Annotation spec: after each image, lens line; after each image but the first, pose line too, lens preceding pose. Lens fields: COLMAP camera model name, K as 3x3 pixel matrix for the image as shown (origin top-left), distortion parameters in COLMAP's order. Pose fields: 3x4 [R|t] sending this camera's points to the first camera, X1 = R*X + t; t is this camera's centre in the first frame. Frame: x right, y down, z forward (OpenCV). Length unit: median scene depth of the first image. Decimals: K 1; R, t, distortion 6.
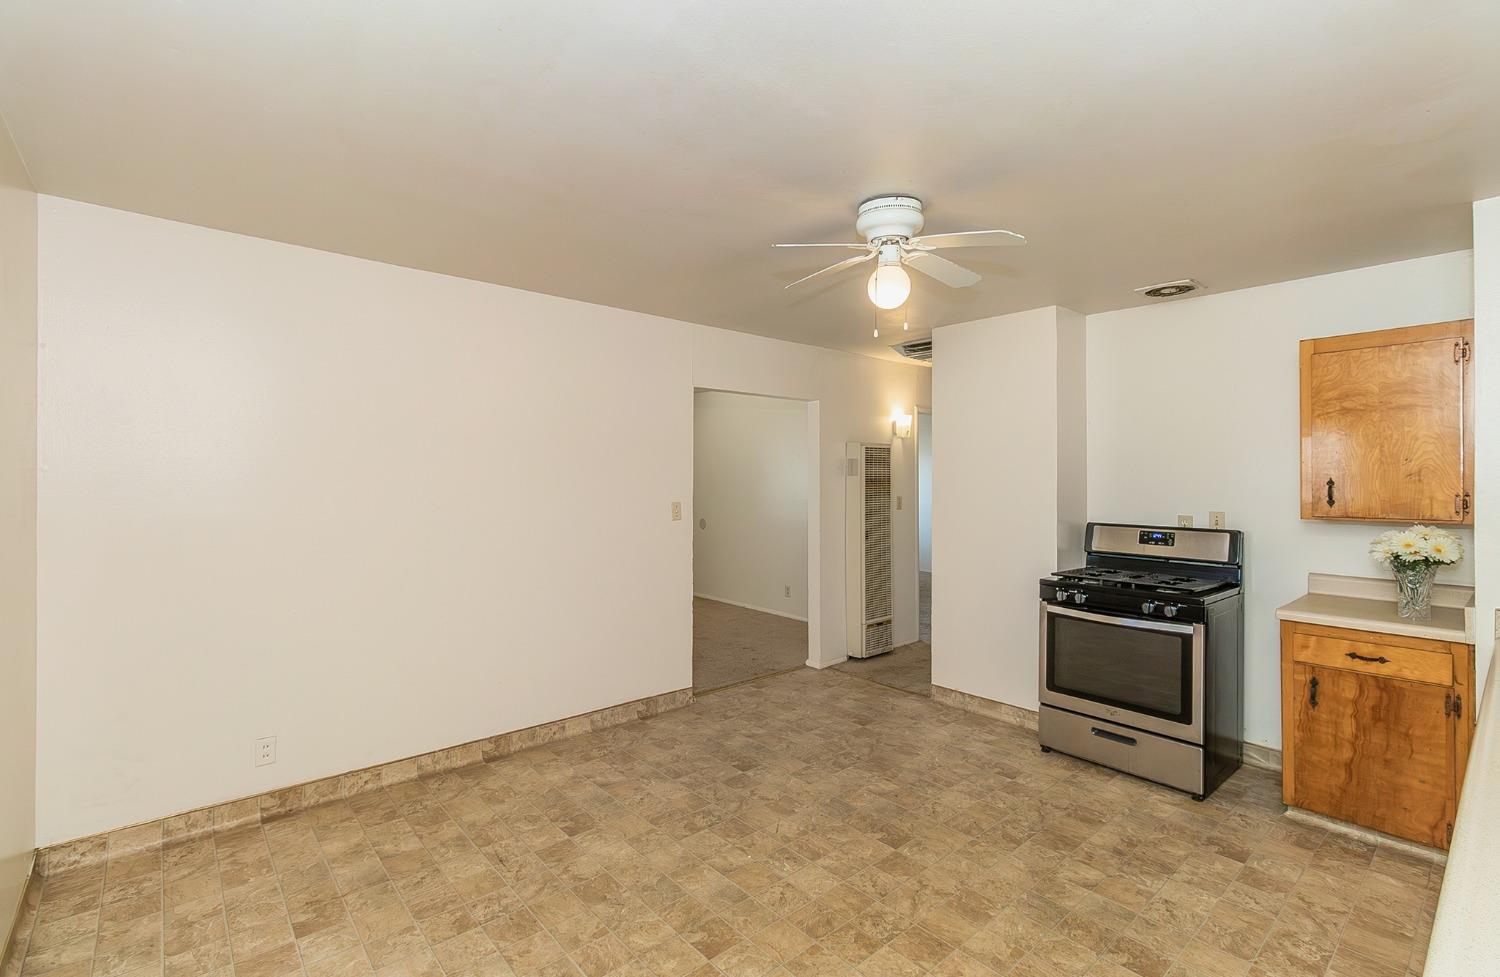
lens RADIAL K [[683.2, 0, 752.7], [0, 683.2, 480.0], [0, 0, 1]] dist [0.003311, 0.000766]
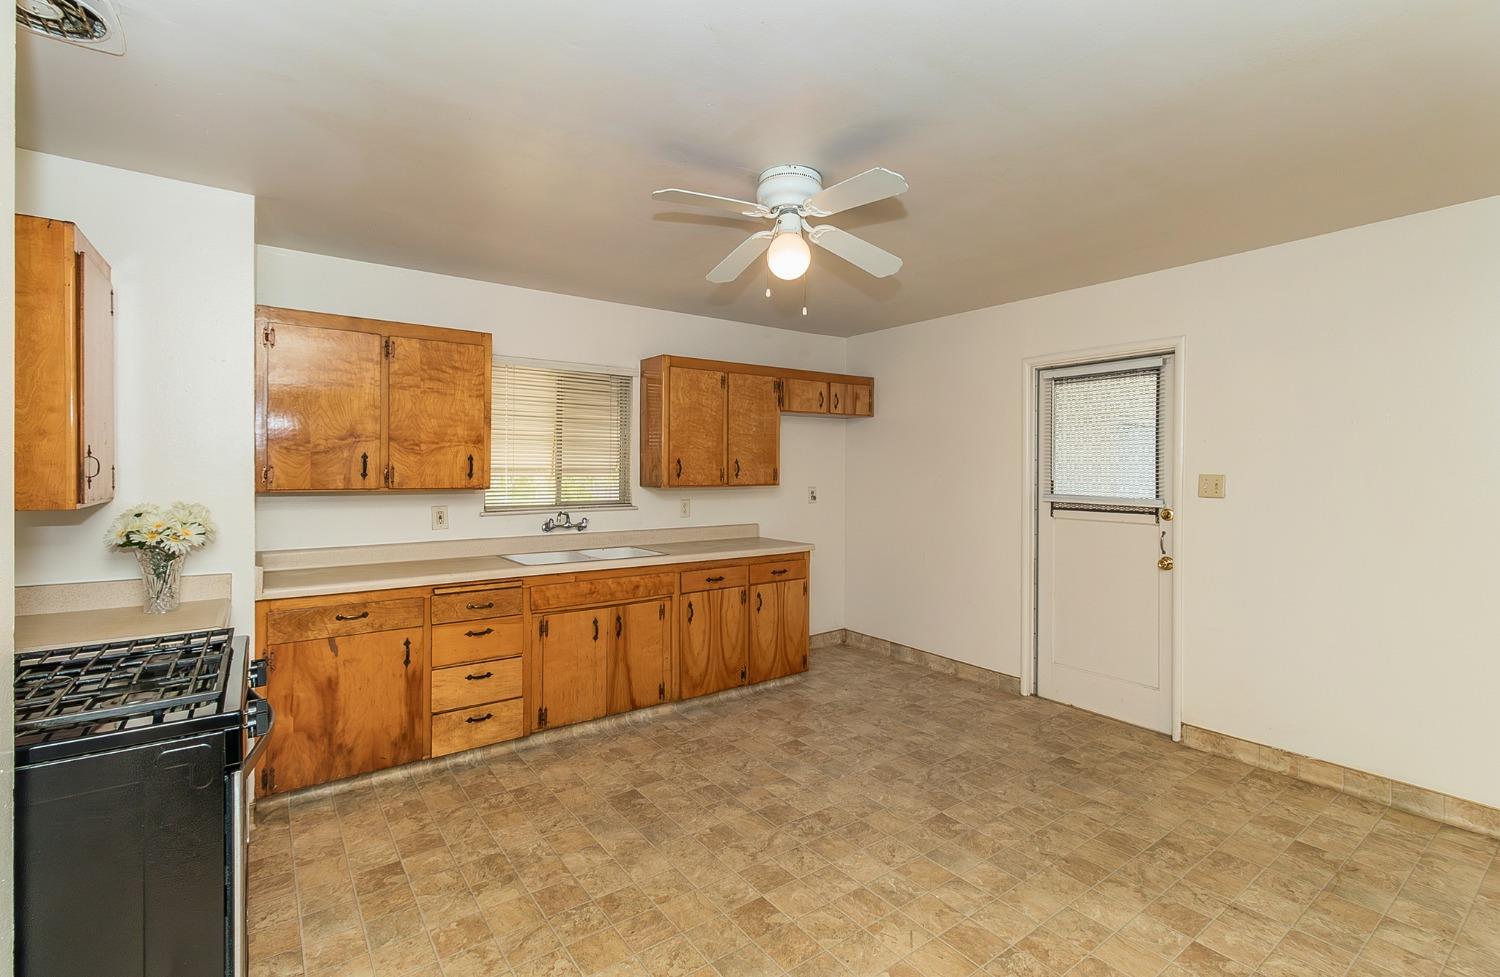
lens RADIAL K [[664.9, 0, 759.2], [0, 664.9, 469.5], [0, 0, 1]] dist [0.001351, 0.000000]
pose [[-0.996928, -0.007752, 0.077945, 0.138591], [-0.007462, 0.999964, 0.004009, 0.013865], [-0.077973, 0.003415, -0.996950, 1.631255]]
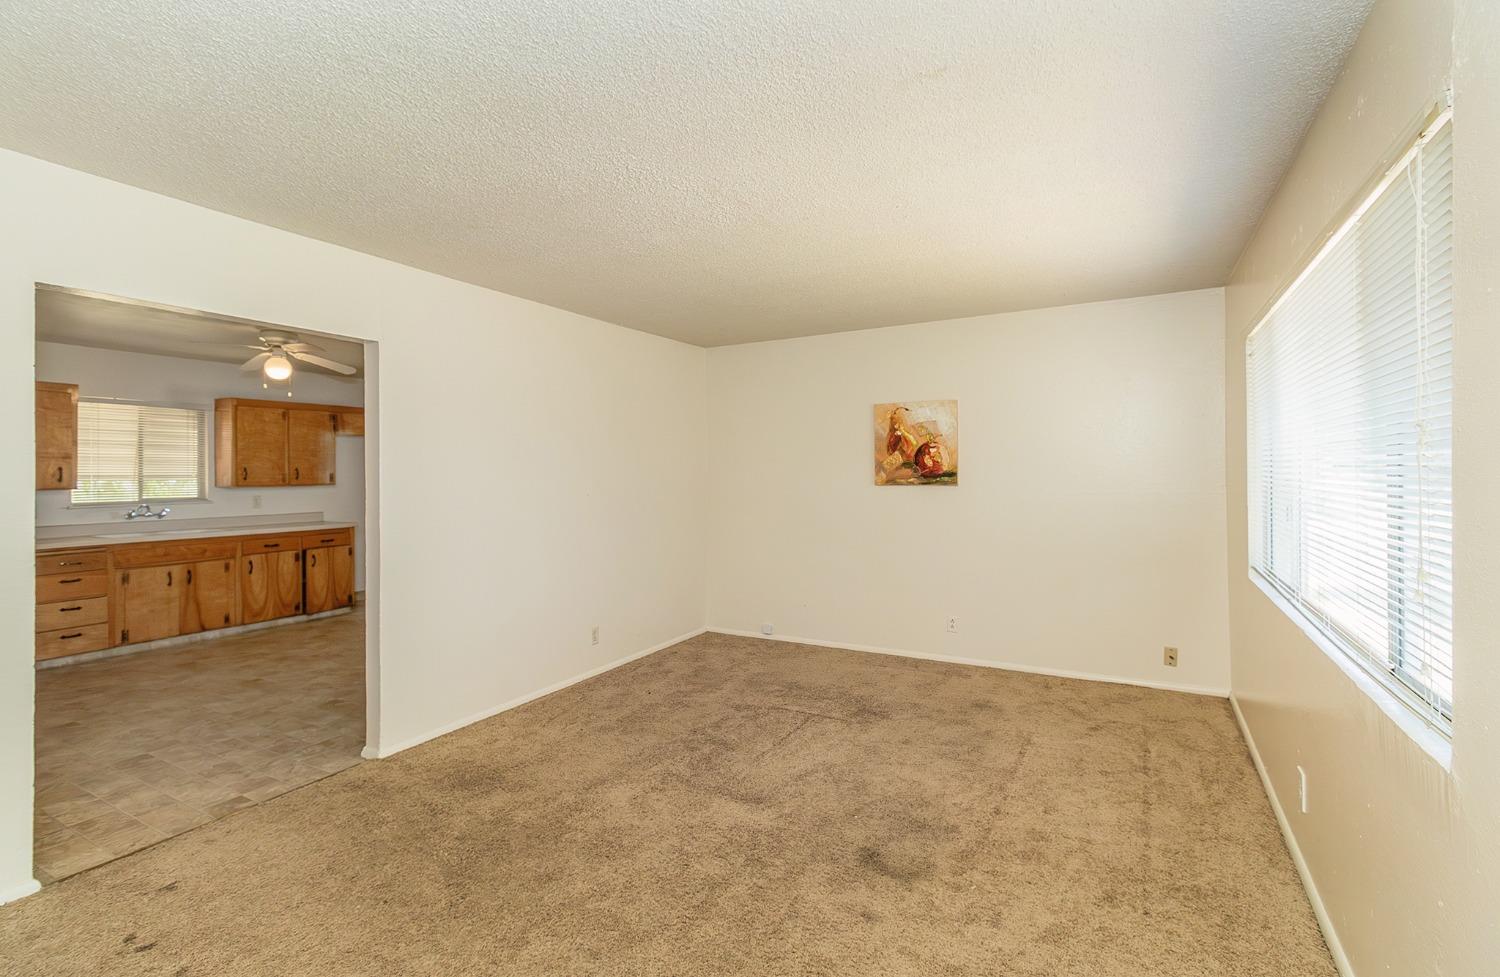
lens RADIAL K [[664.9, 0, 759.2], [0, 664.9, 469.5], [0, 0, 1]] dist [0.001351, 0.000000]
pose [[-0.936194, 0.001492, -0.351481, -0.354667], [0.001695, 0.999999, -0.000271, 0.007611], [0.351480, -0.000850, -0.936195, 2.756086]]
